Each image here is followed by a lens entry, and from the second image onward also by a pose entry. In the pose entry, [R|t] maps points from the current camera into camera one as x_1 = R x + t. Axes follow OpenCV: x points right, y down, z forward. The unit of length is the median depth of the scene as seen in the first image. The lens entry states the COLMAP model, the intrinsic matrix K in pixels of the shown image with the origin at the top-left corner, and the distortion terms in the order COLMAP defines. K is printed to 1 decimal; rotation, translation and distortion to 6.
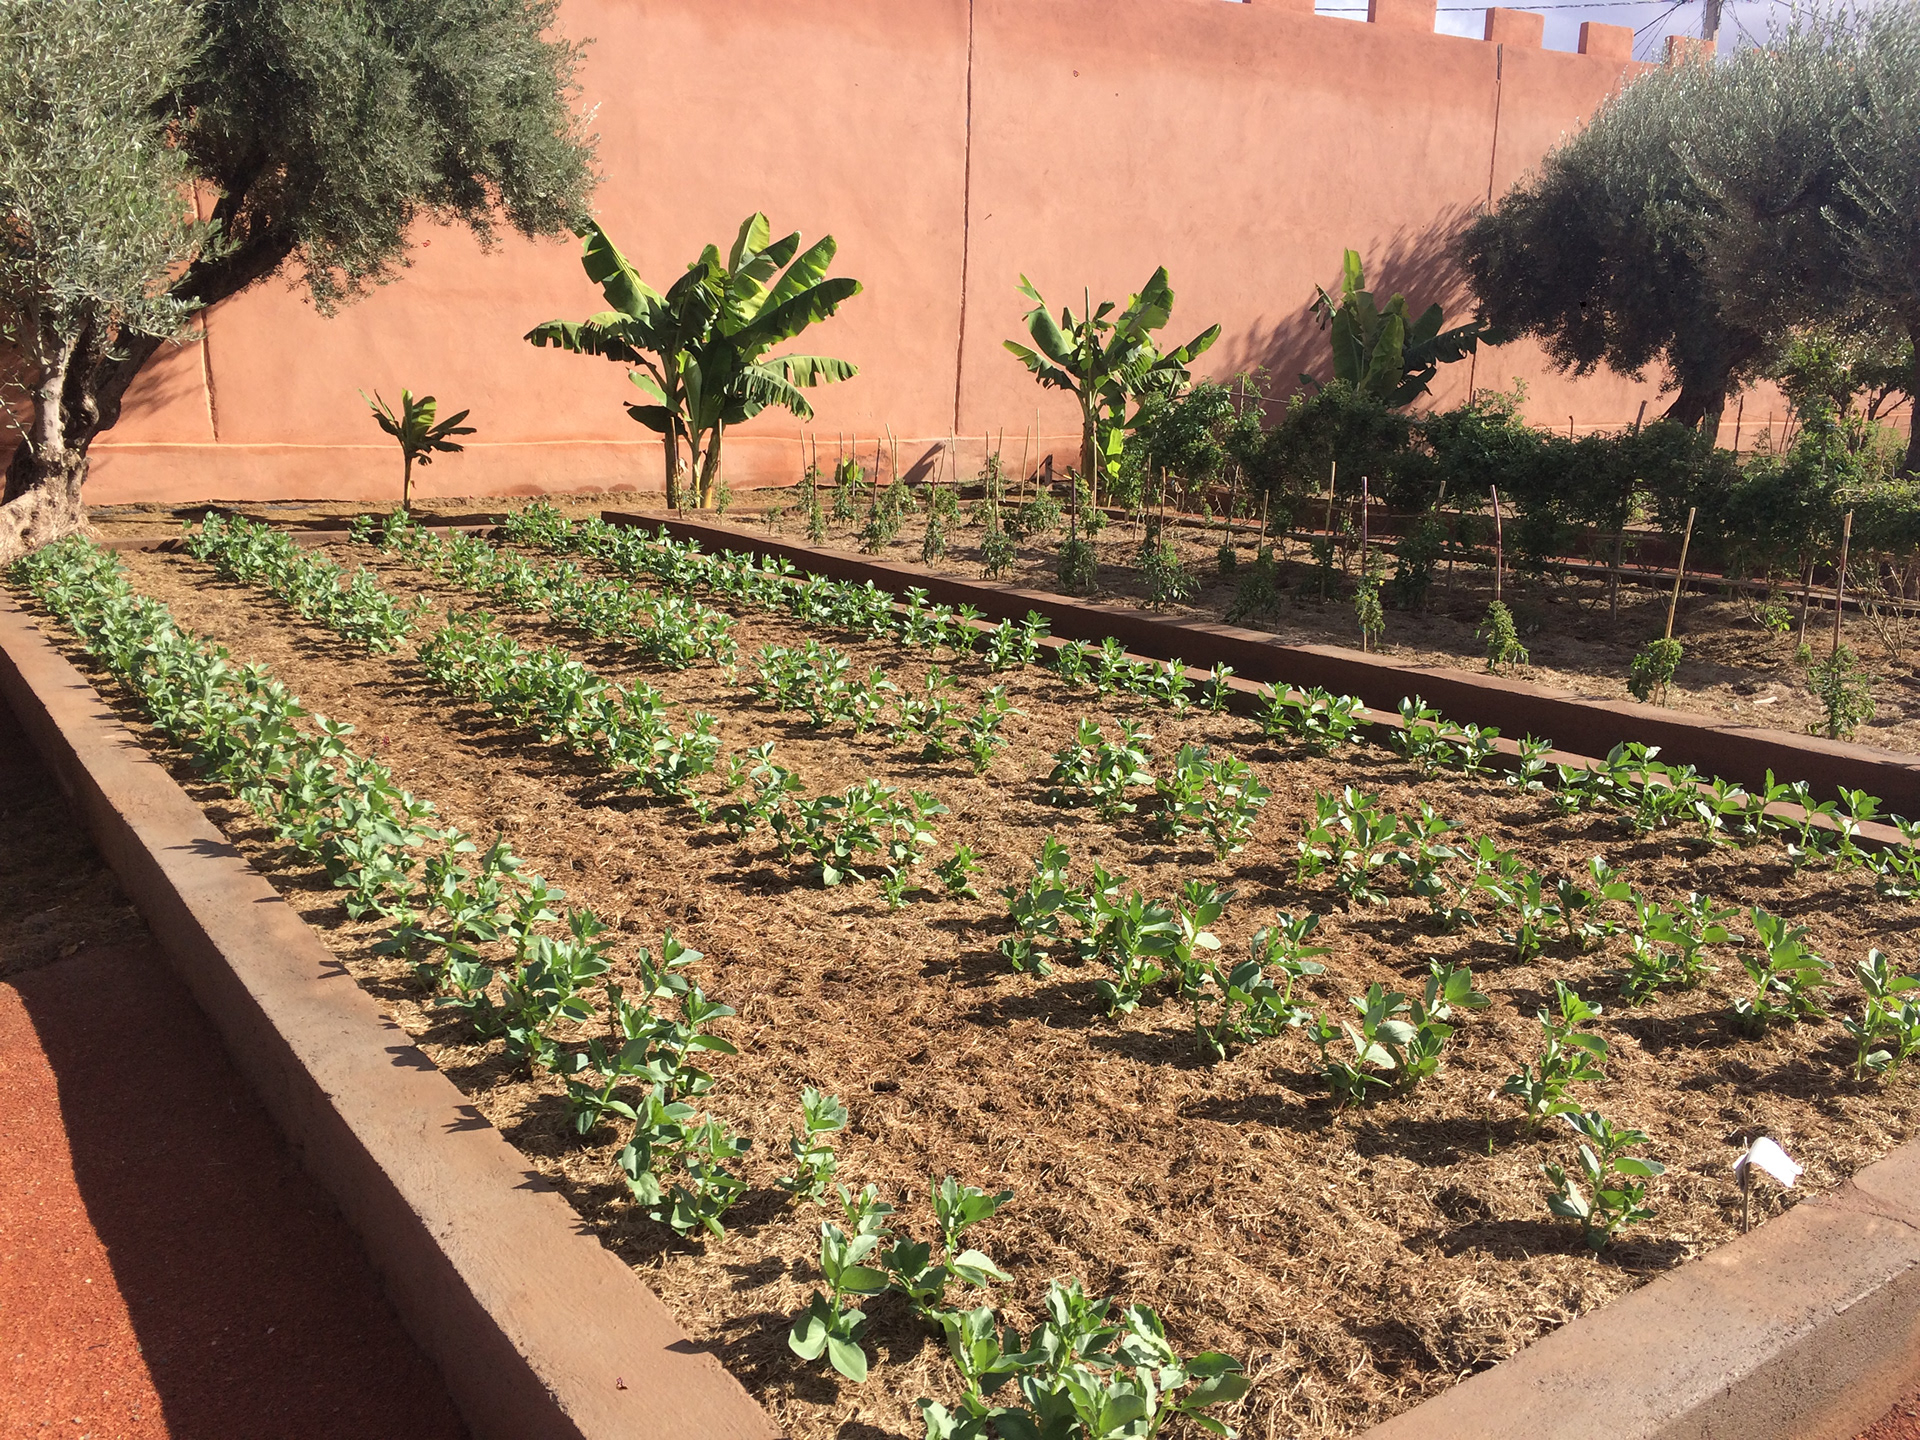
lens RADIAL K [[1628.7, 0, 957.5], [0, 1628.7, 706.8], [0, 0, 1]] dist [0.078794, -0.116070]
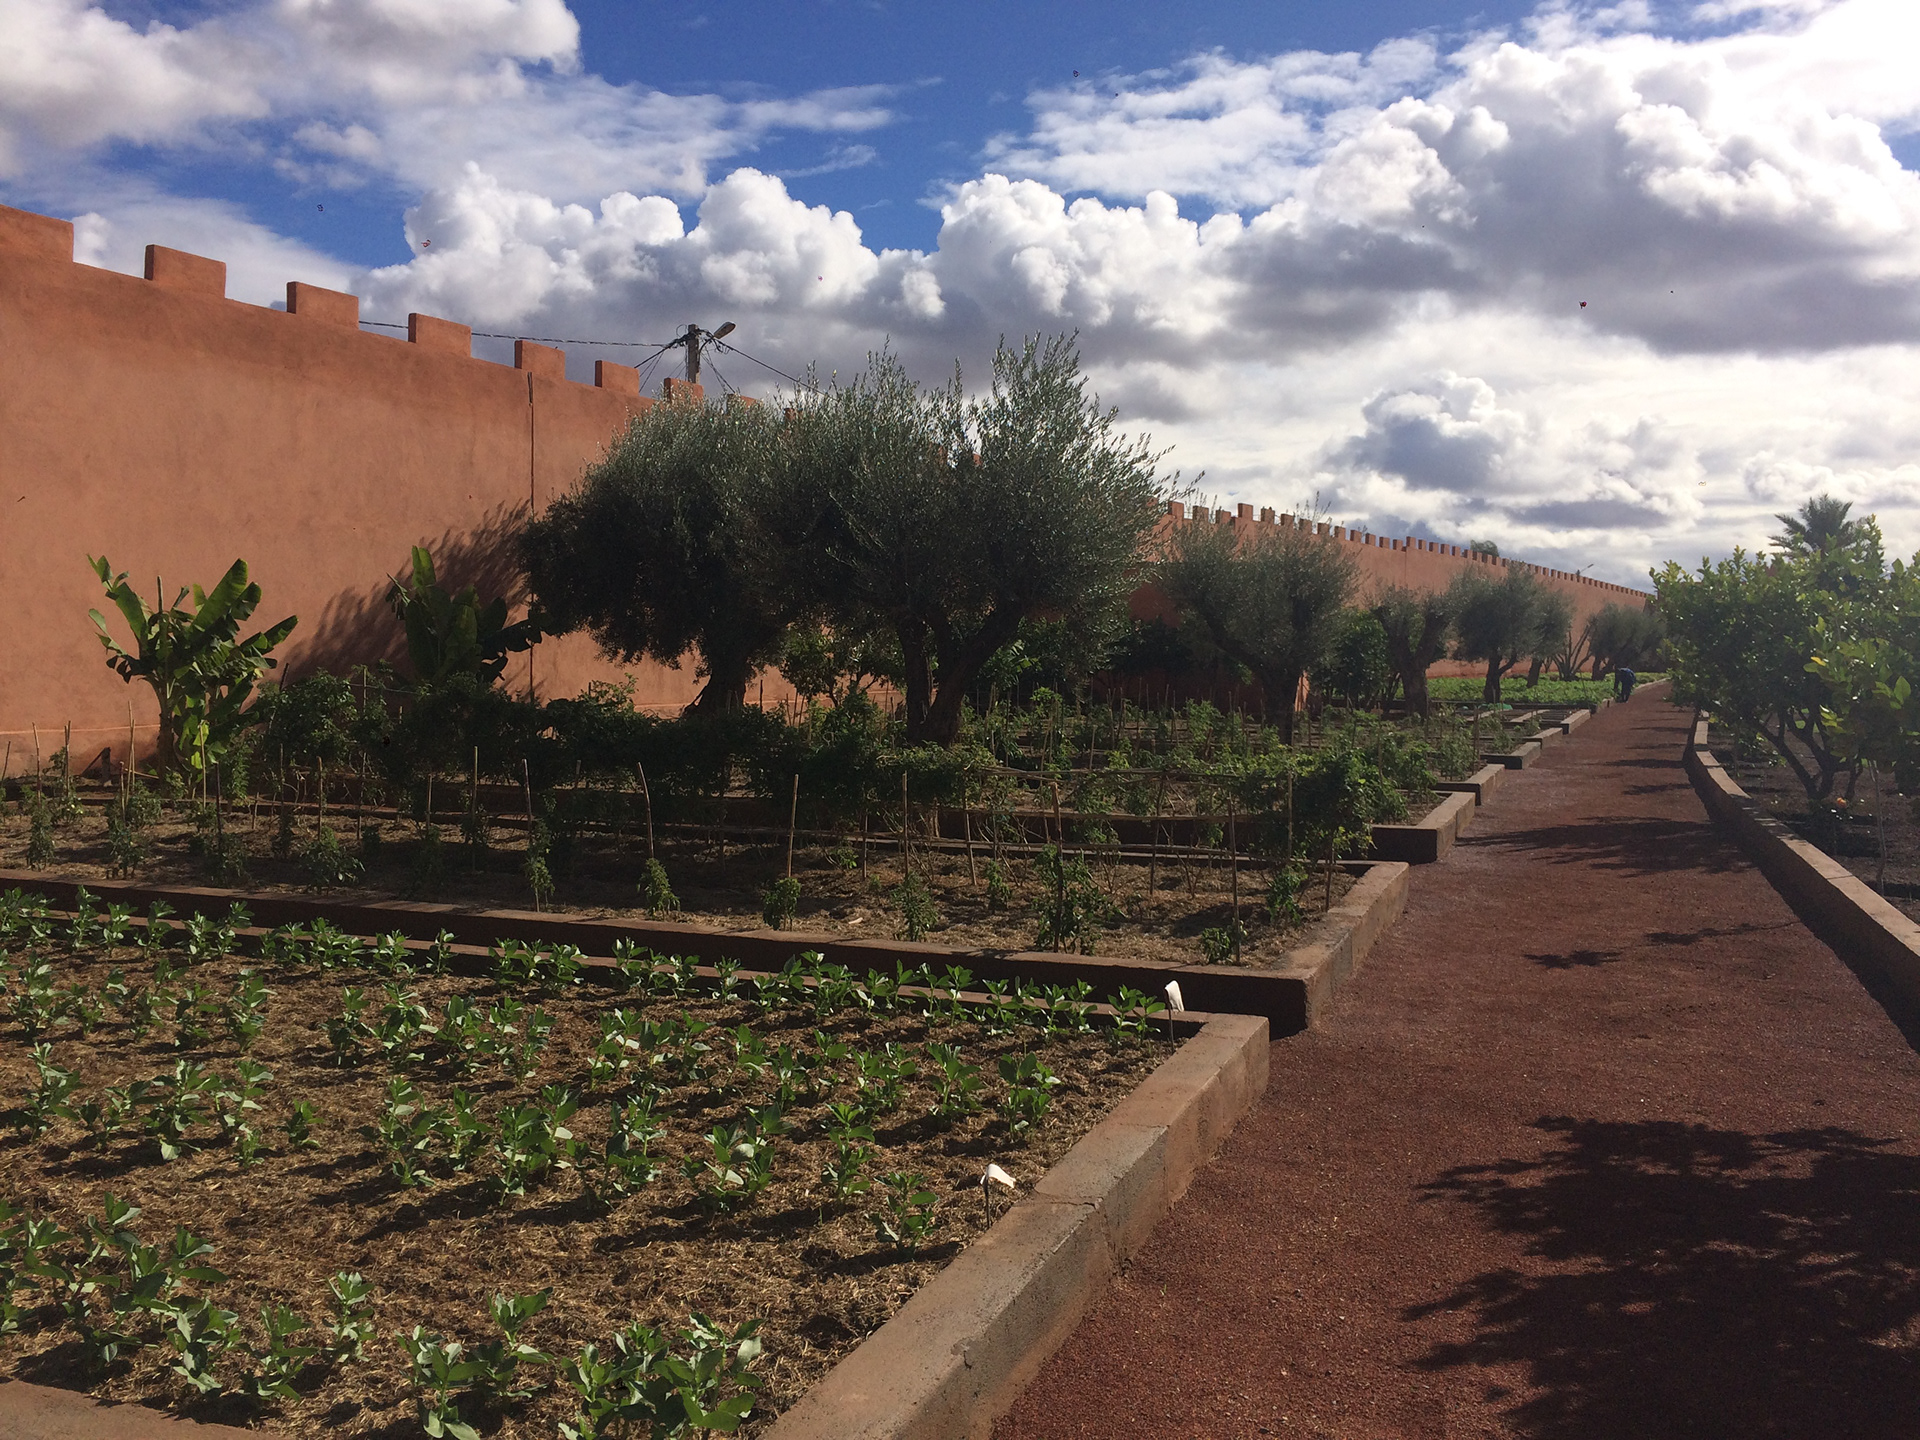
lens RADIAL K [[1628.7, 0, 957.5], [0, 1628.7, 706.8], [0, 0, 1]] dist [0.078794, -0.116070]
pose [[0.839049, -0.019949, 0.543690, -0.147542], [0.111138, 0.984539, -0.135389, 0.014200], [-0.532583, 0.174023, 0.828294, -0.139127]]
